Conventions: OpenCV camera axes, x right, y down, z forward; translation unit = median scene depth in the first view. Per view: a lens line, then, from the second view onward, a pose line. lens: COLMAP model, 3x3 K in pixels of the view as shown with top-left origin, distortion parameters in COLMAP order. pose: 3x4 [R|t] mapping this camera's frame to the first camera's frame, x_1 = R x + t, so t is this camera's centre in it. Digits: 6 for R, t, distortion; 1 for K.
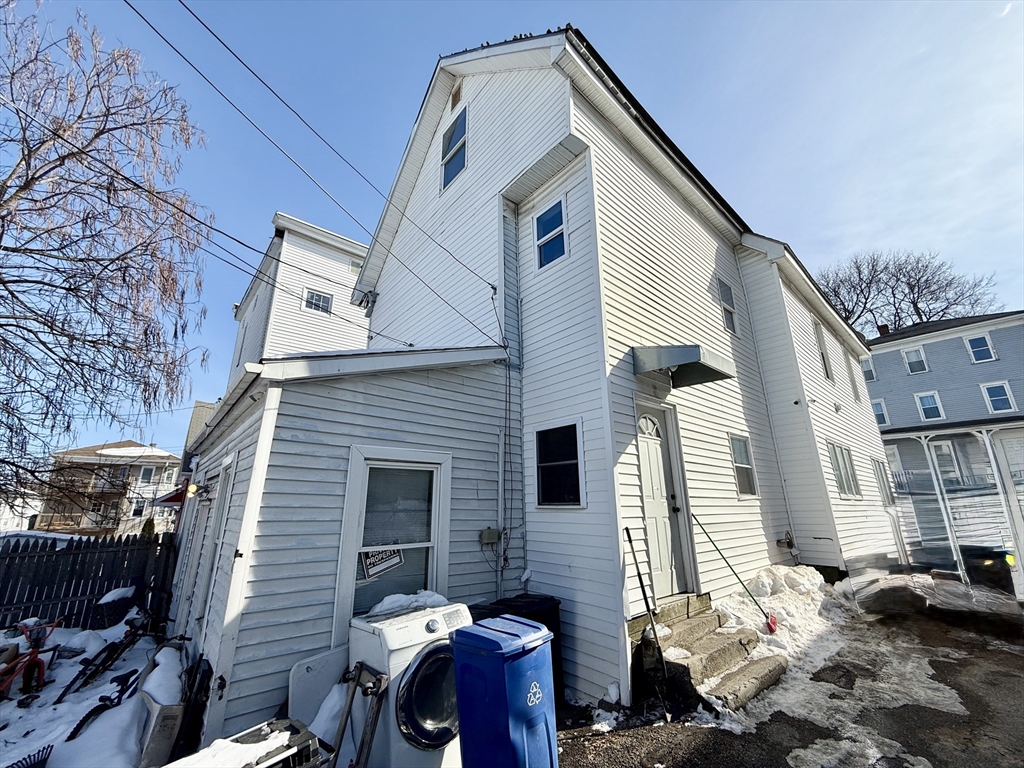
lens RADIAL K [[410.4, 0, 512.6], [0, 410.4, 386.1], [0, 0, 1]] dist [0.001051, 0.000134]
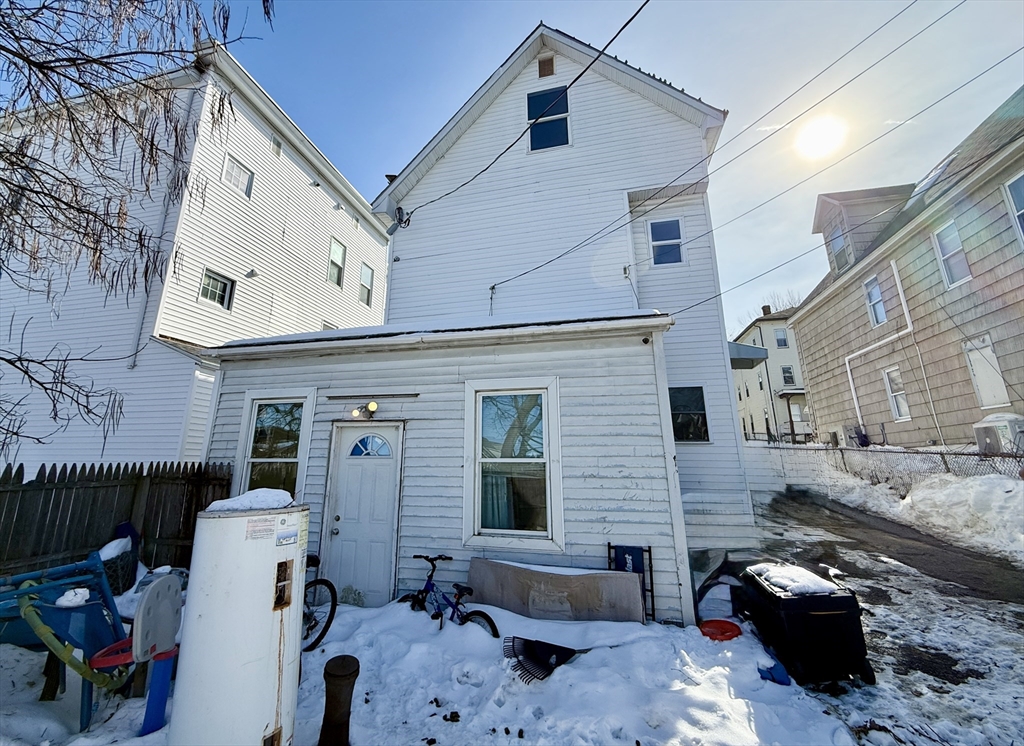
lens RADIAL K [[441.9, 0, 491.3], [0, 441.9, 350.4], [0, 0, 1]] dist [0.001557, 0.000070]
pose [[0.824845, 0.156188, 0.543356, -0.944748], [-0.172082, 0.984840, -0.021863, 0.092035], [-0.538534, -0.075468, 0.839217, 0.065943]]
